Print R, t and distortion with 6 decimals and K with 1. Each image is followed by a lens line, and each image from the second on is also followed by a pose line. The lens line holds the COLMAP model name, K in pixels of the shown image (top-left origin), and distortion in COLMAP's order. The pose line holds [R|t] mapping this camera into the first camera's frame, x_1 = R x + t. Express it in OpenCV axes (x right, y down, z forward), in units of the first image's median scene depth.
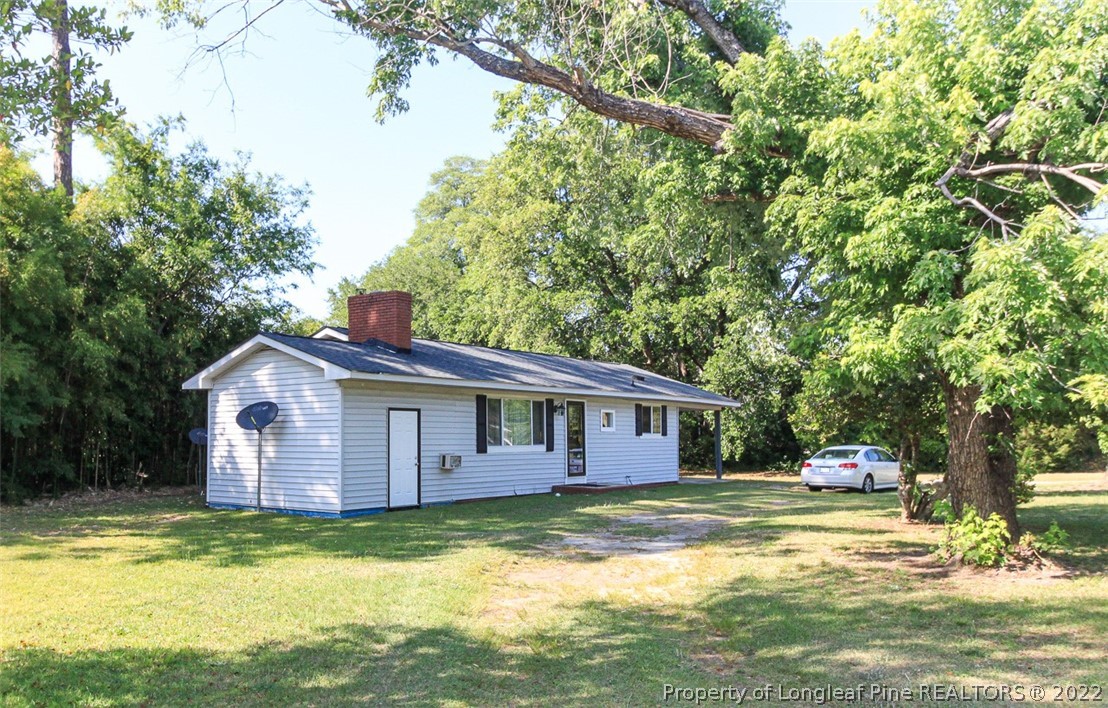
lens RADIAL K [[852.6, 0, 554.0], [0, 852.6, 354.0], [0, 0, 1]] dist [-0.000838, 0.000347]
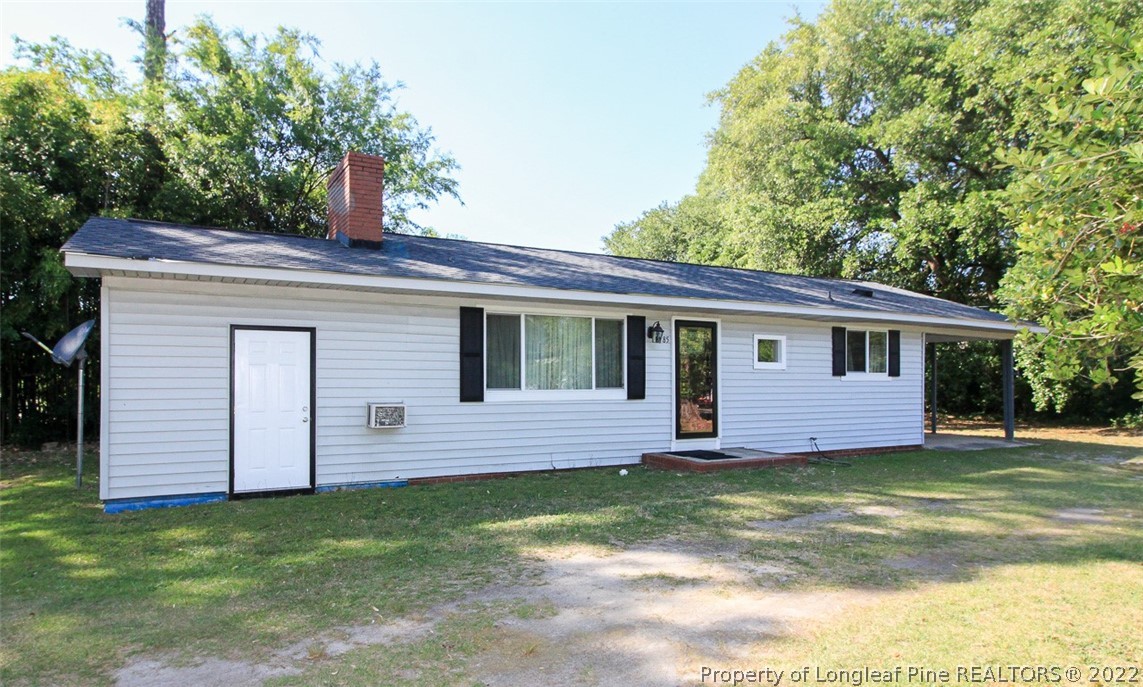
lens RADIAL K [[720.2, 0, 571.5], [0, 720.2, 343.5], [0, 0, 1]] dist [-0.001146, -0.001131]
pose [[0.905143, -0.022064, -0.424534, 0.147938], [0.040467, 0.998589, 0.034380, 0.043576], [0.423177, -0.048298, 0.904759, 0.412003]]
